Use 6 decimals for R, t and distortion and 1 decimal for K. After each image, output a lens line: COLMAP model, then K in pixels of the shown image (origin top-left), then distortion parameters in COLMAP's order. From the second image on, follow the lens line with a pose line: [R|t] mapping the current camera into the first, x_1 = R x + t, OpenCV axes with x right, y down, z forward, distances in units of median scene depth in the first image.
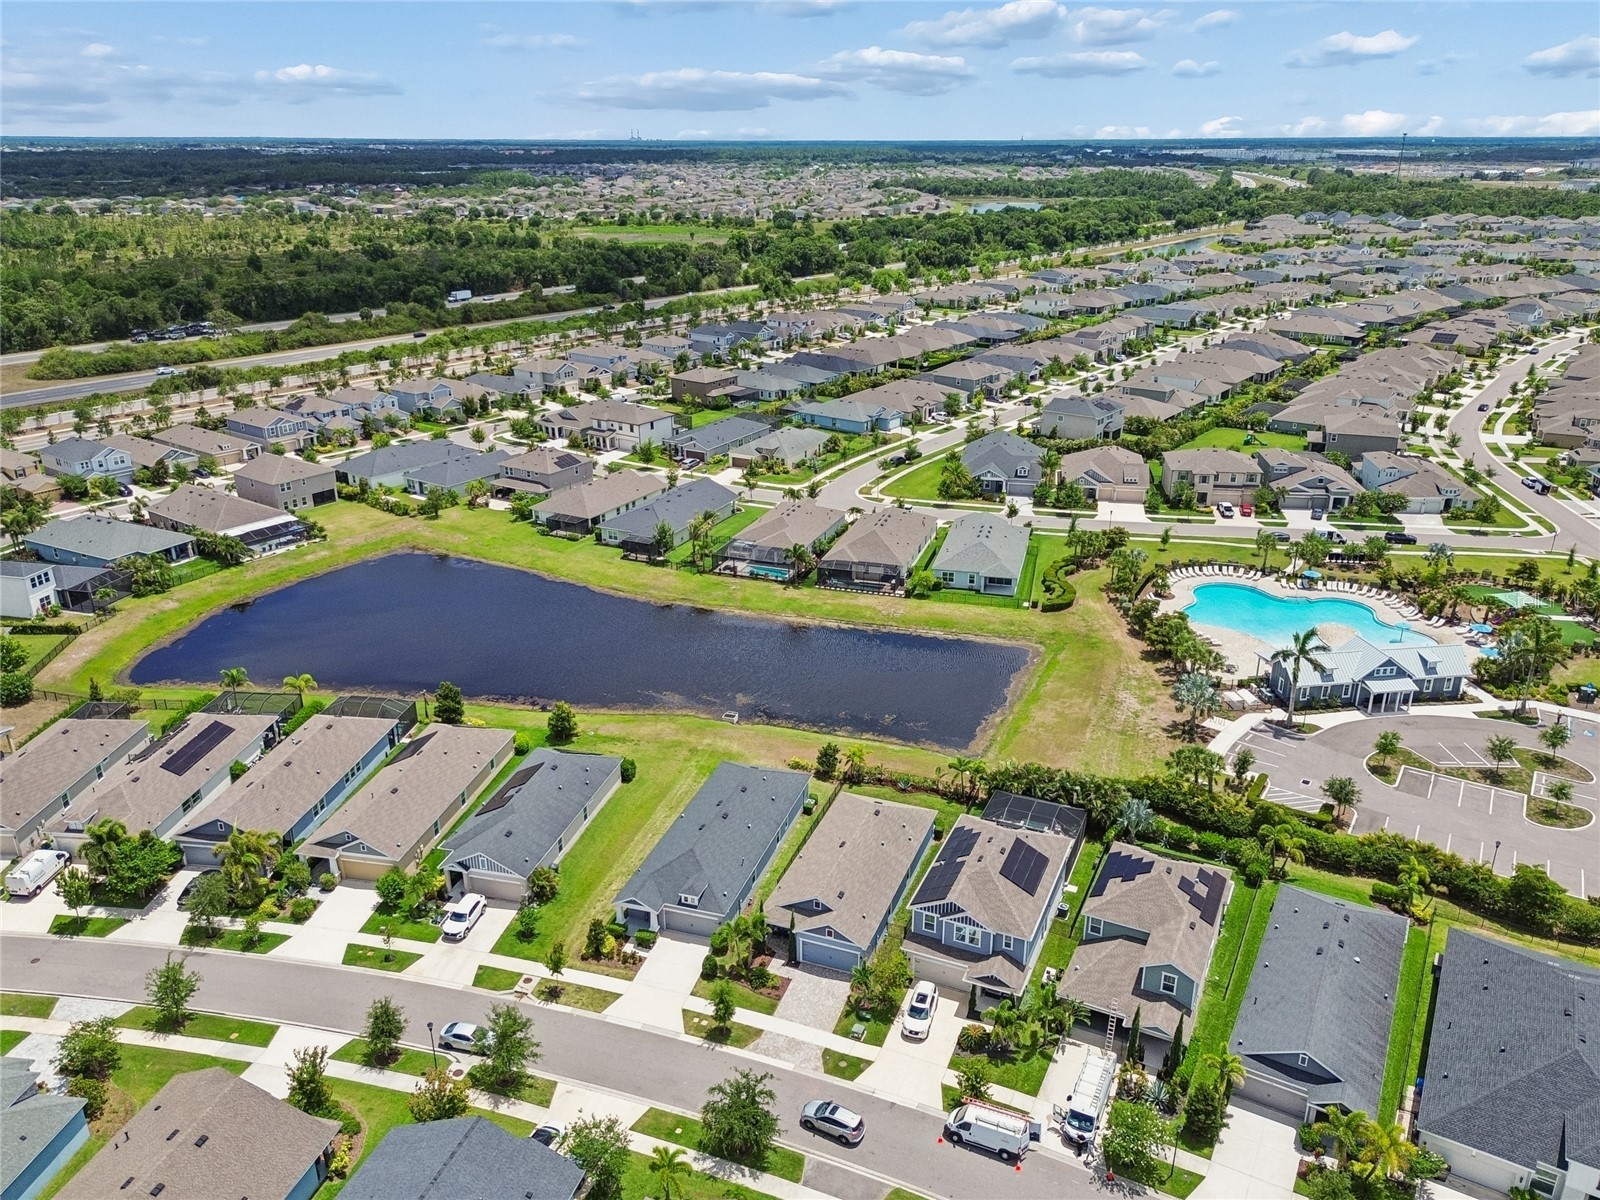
lens RADIAL K [[1154.0, 0, 790.1], [0, 1154.0, 599.1], [0, 0, 1]] dist [0.057124, -0.056547]
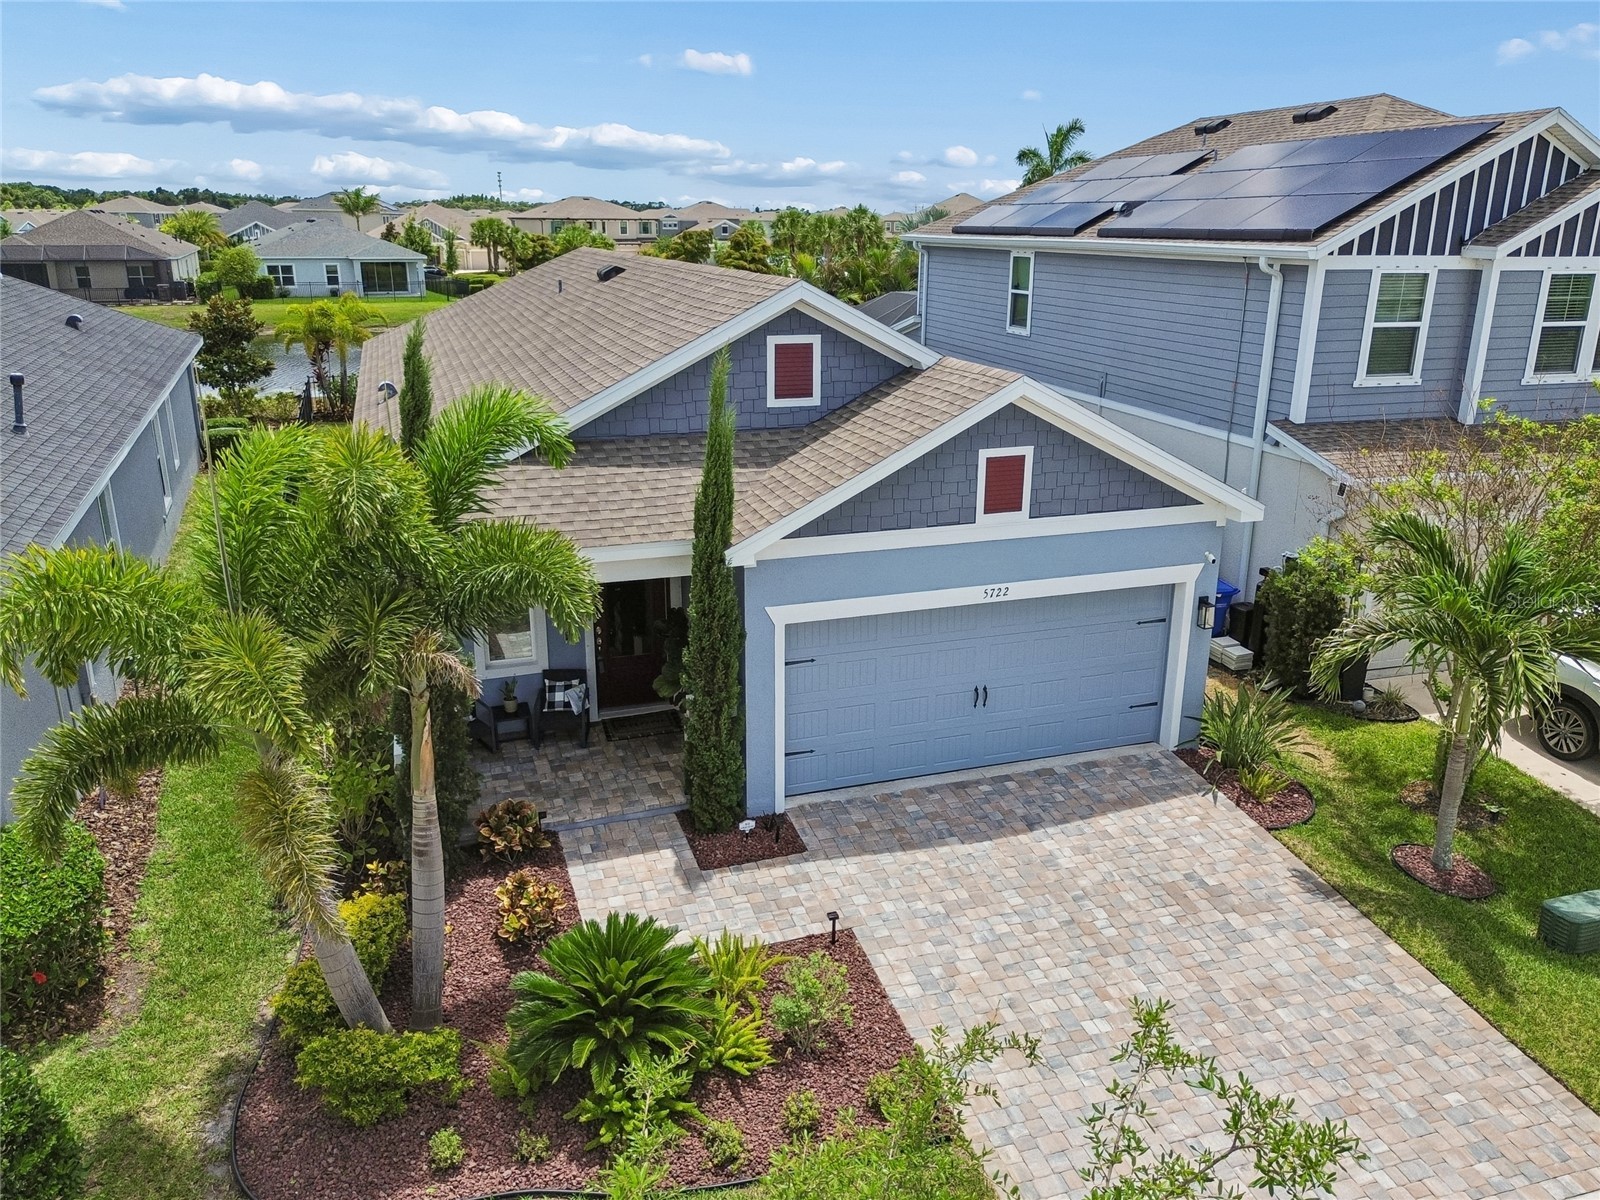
lens RADIAL K [[1185.5, 0, 806.8], [0, 1185.5, 577.8], [0, 0, 1]] dist [0.064139, -0.067699]
pose [[0.759269, -0.176874, 0.626280, -0.037179], [0.221220, 0.975197, 0.007219, 0.155354], [-0.612023, 0.133065, 0.779565, 0.482669]]
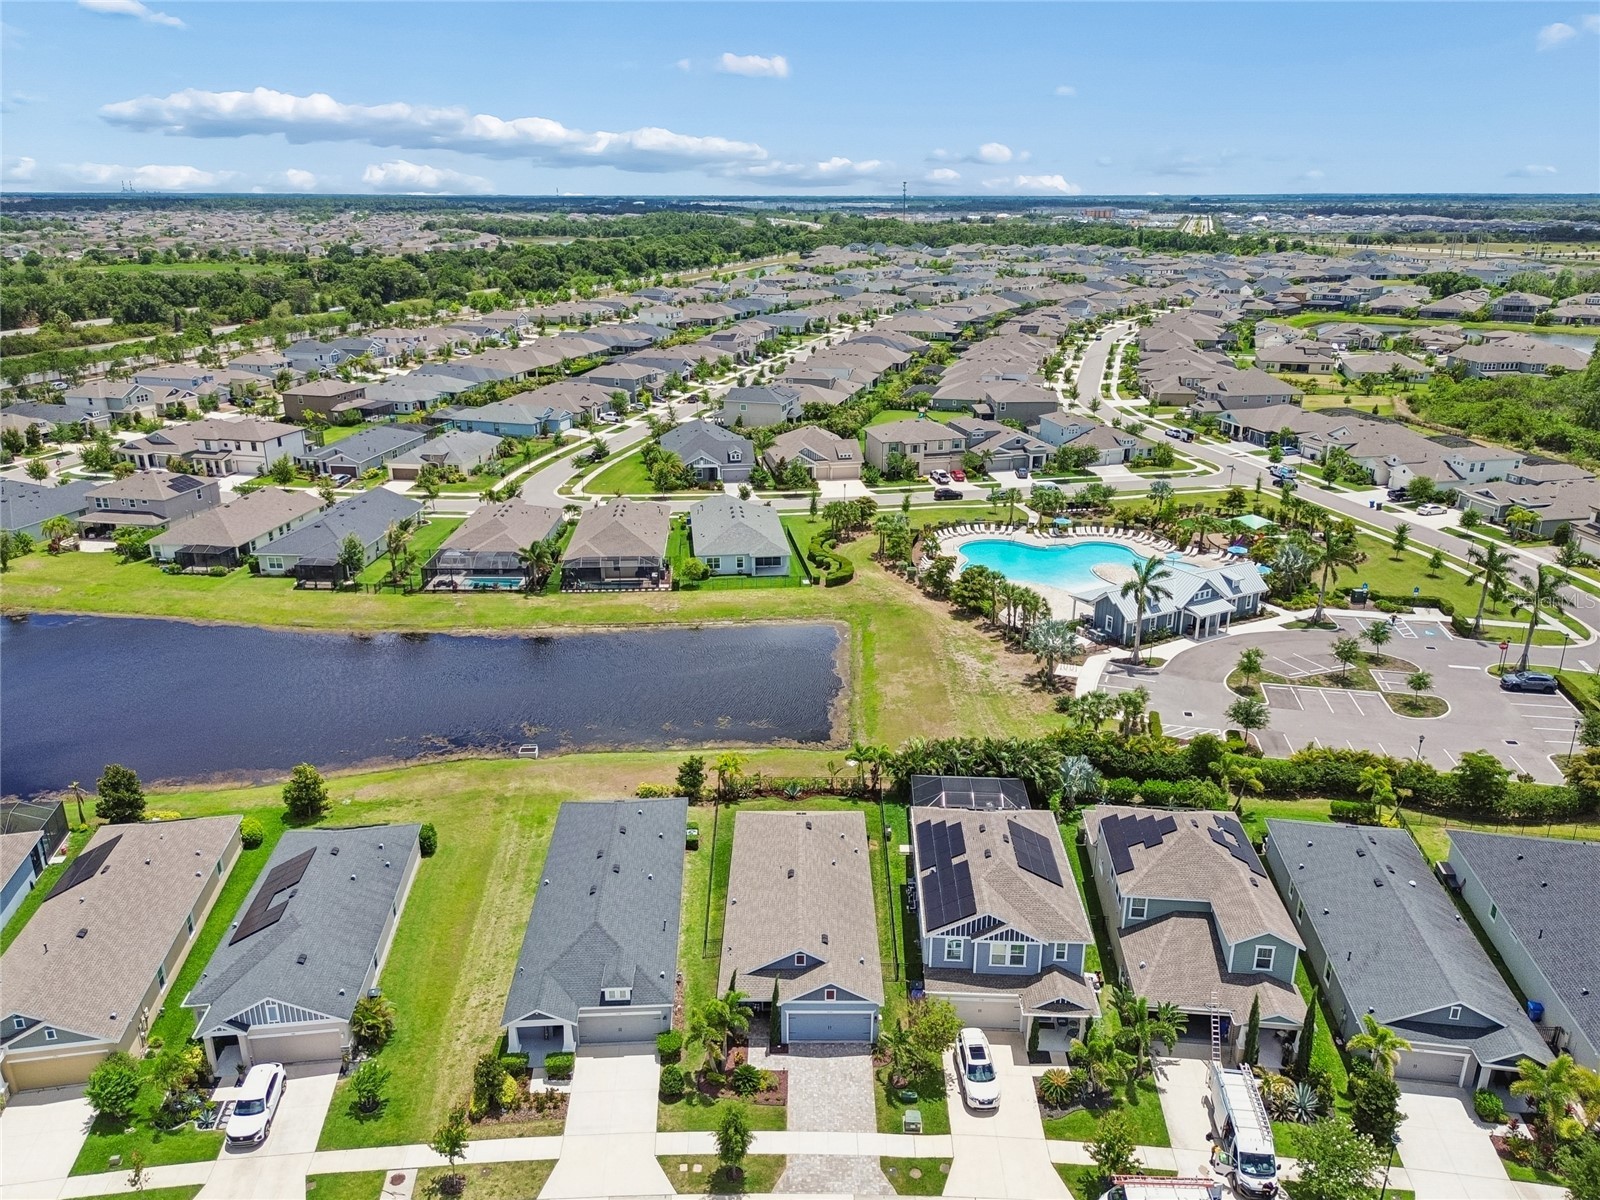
lens RADIAL K [[1132.0, 0, 780.8], [0, 1132.0, 609.1], [0, 0, 1]] dist [0.052163, -0.048775]
pose [[0.934515, -0.118582, 0.335590, -0.109211], [0.126791, 0.991926, -0.002573, 0.024570], [-0.332575, 0.044954, 0.942005, 0.173483]]
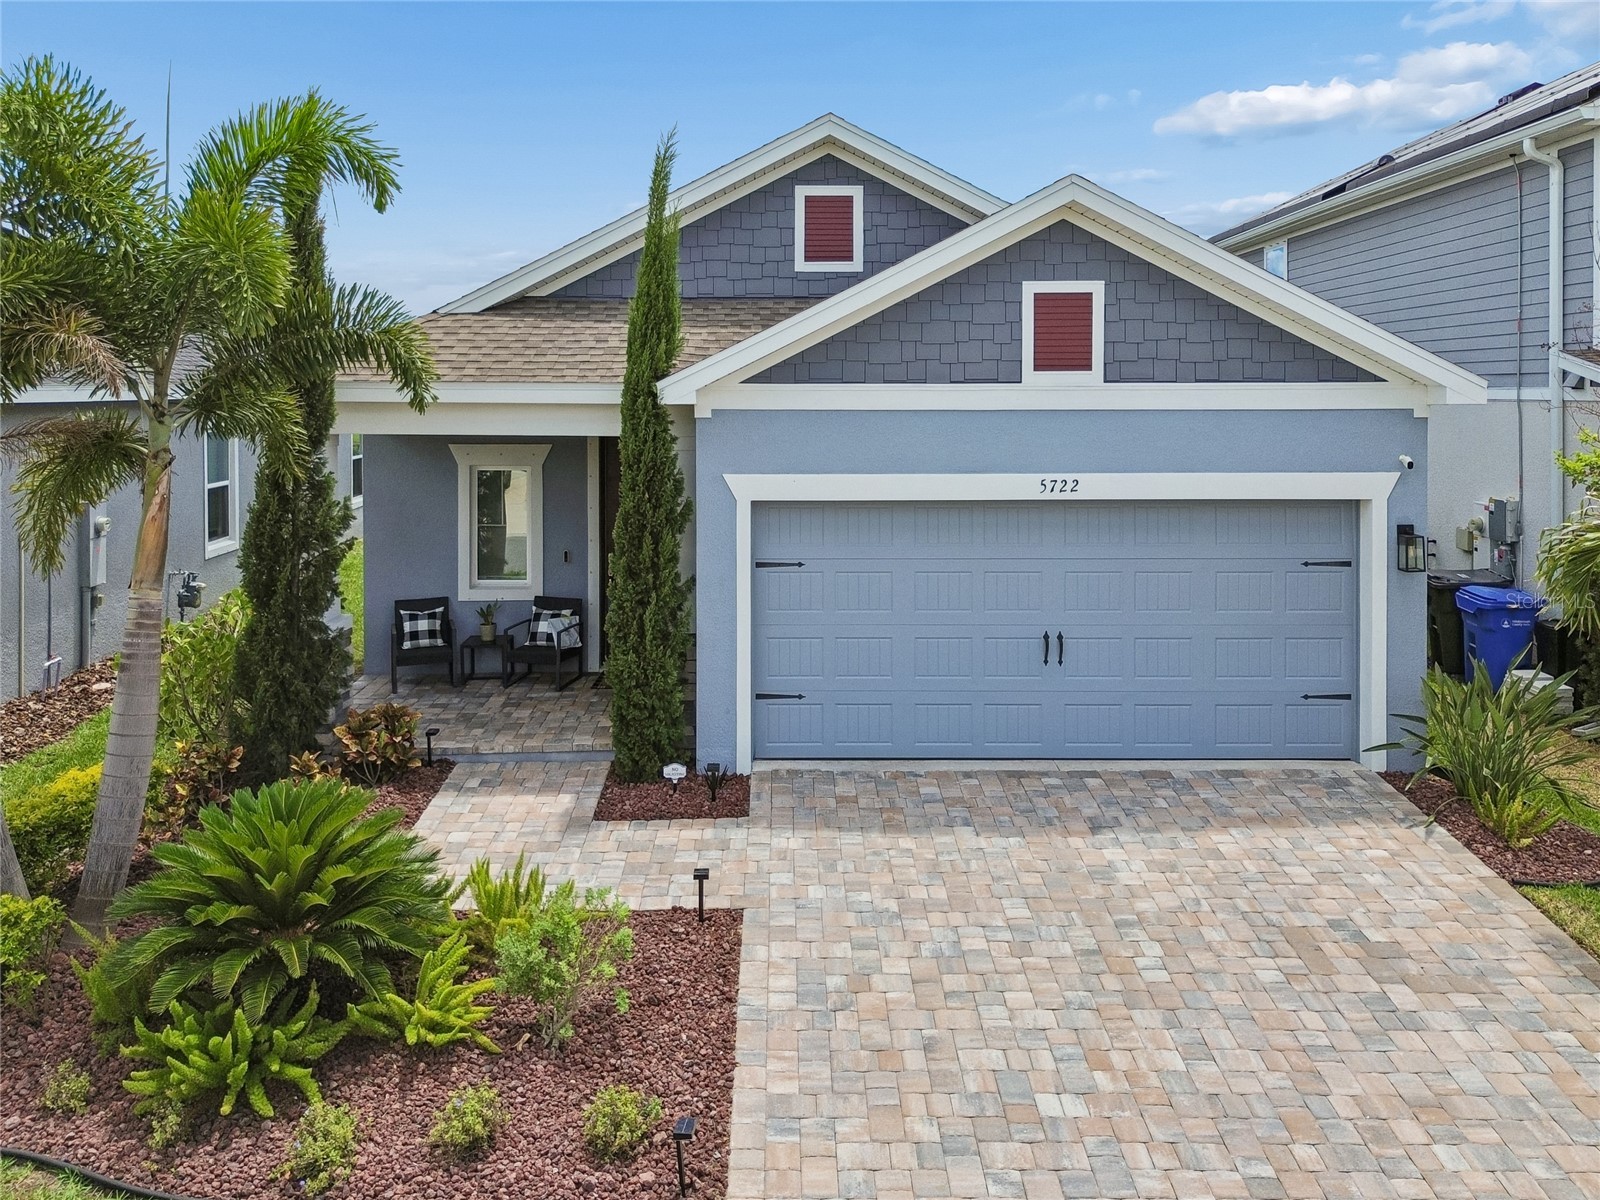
lens RADIAL K [[1212.0, 0, 789.3], [0, 1212.0, 398.7], [0, 0, 1]] dist [0.037551, -0.018002]
pose [[0.924683, 0.004294, 0.380714, -0.013818], [0.128690, 0.937562, -0.323136, 0.171760], [-0.358330, 0.347793, 0.866395, 0.489254]]
